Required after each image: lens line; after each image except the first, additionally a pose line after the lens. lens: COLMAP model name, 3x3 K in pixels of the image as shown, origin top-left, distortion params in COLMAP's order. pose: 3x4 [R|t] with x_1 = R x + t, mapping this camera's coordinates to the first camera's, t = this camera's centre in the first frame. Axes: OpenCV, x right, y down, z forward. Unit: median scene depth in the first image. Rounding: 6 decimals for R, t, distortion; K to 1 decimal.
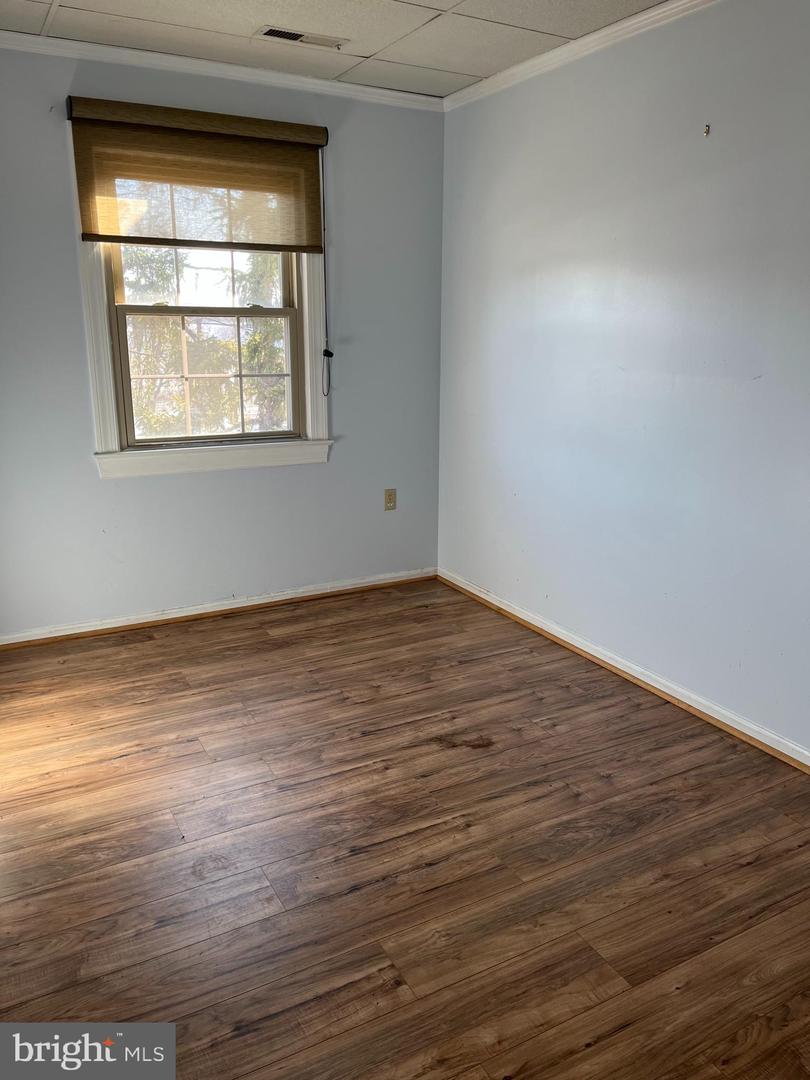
lens RADIAL K [[832.7, 0, 405.0], [0, 832.7, 540.0], [0, 0, 1]] dist [-0.001093, -0.003138]
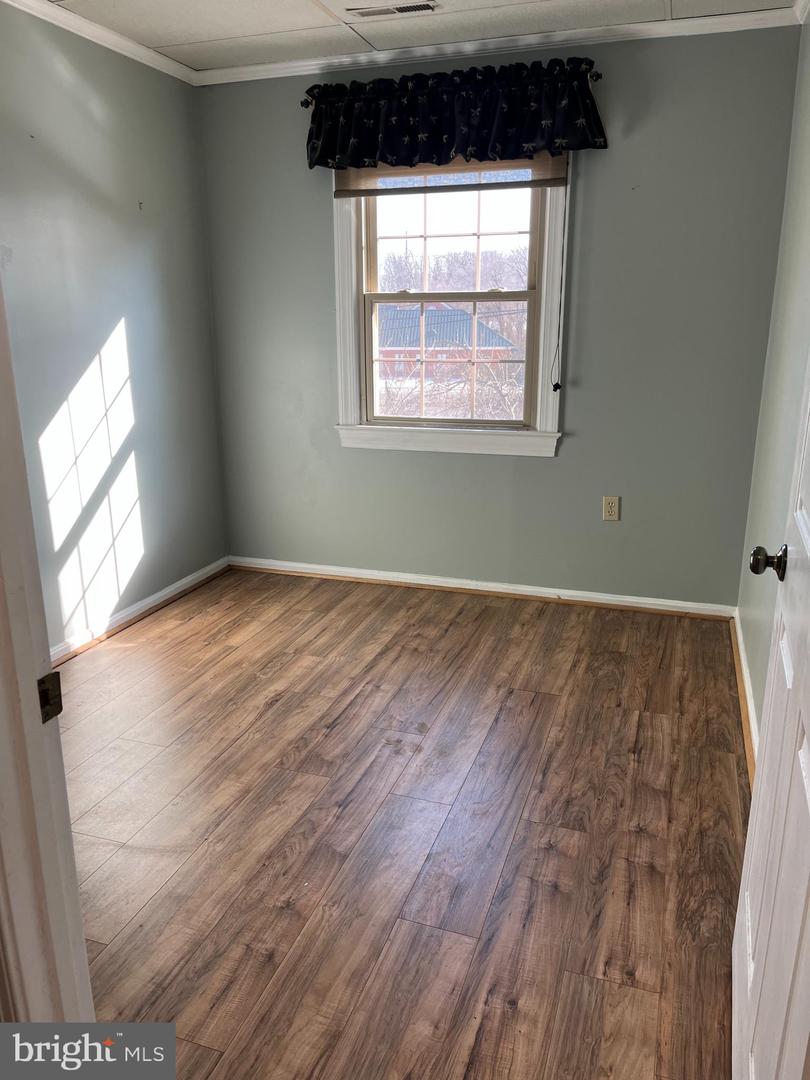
lens RADIAL K [[832.7, 0, 405.0], [0, 832.7, 540.0], [0, 0, 1]] dist [-0.001093, -0.003138]
pose [[0.681395, 0.176590, -0.710293, 0.482235], [-0.167166, 0.982356, 0.083865, -0.055653], [0.712570, 0.061592, 0.698892, 0.254596]]
